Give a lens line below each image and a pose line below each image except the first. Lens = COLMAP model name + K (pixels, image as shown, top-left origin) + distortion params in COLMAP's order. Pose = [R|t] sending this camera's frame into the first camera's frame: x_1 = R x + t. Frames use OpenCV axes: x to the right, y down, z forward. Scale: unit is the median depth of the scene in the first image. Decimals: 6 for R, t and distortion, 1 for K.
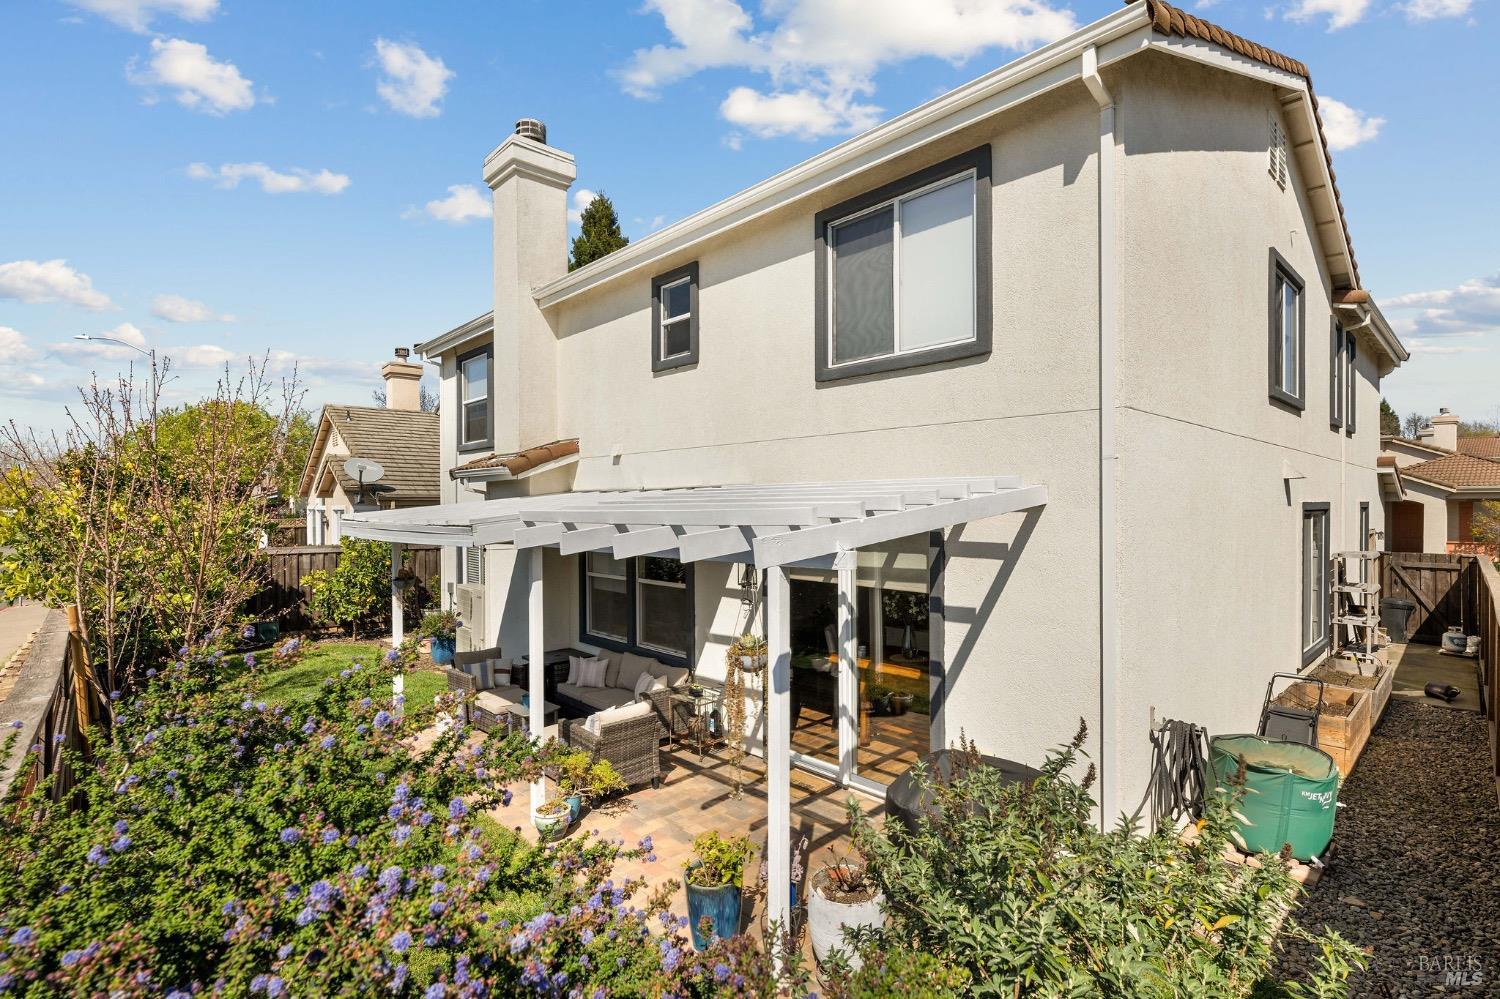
lens RADIAL K [[709.7, 0, 750.0], [0, 709.7, 499.5], [0, 0, 1]] dist [-0.000176, 0.000203]
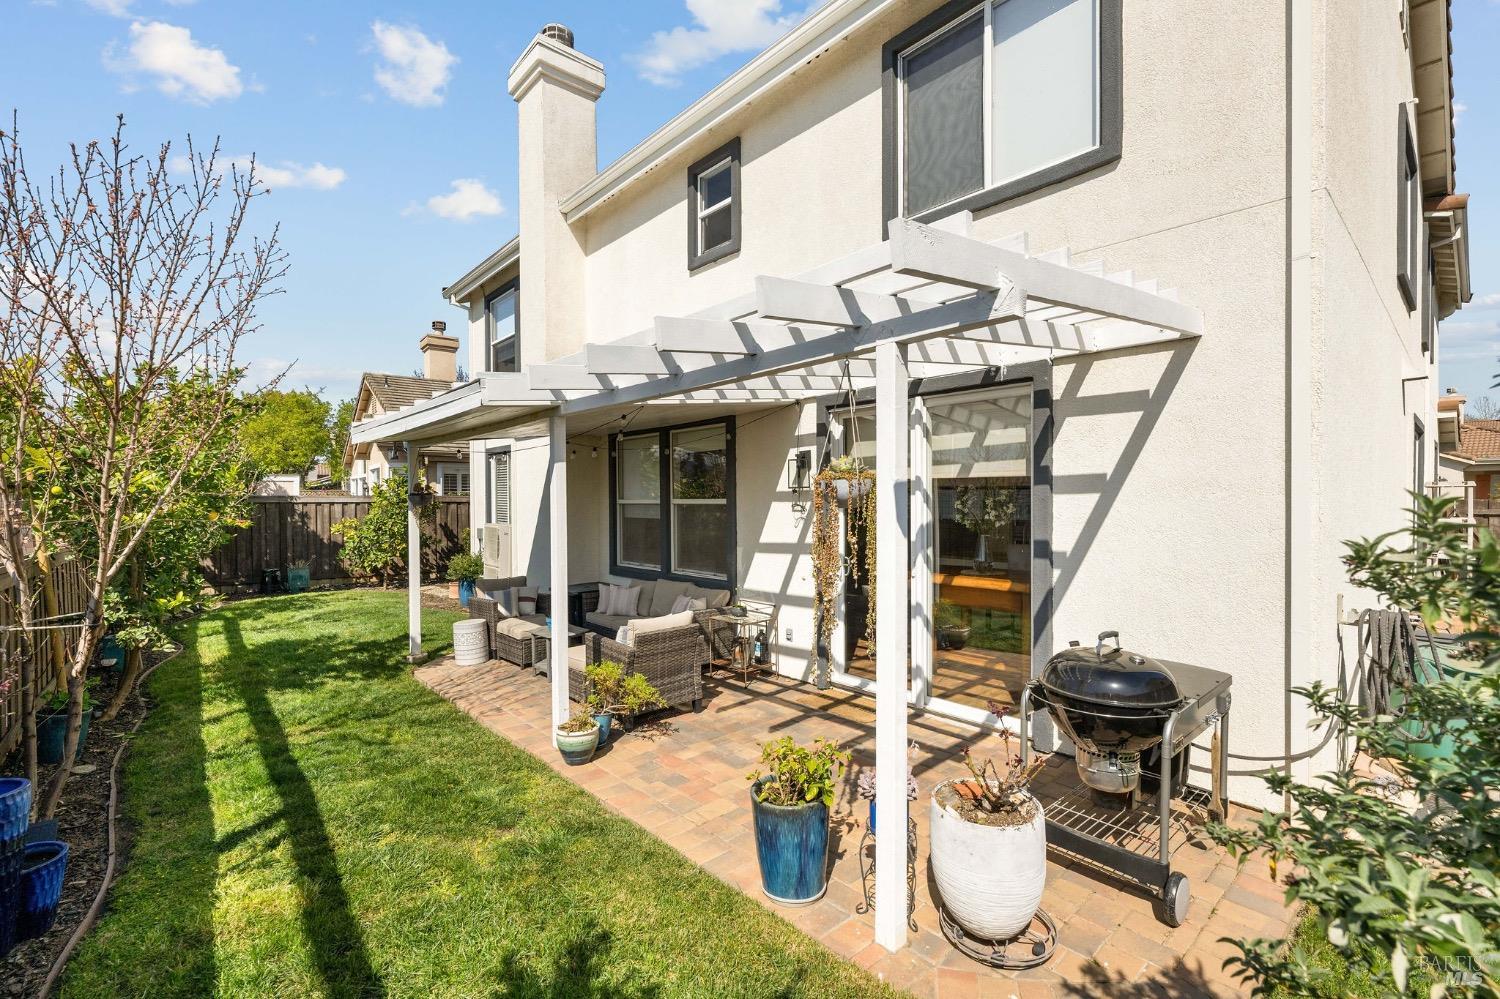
lens RADIAL K [[643.2, 0, 746.5], [0, 643.2, 504.3], [0, 0, 1]] dist [-0.000082, -0.000291]
pose [[0.999658, -0.000477, -0.026138, -0.045494], [0.000609, 0.999987, 0.005038, 0.129156], [0.026135, -0.005052, 0.999646, 0.189323]]
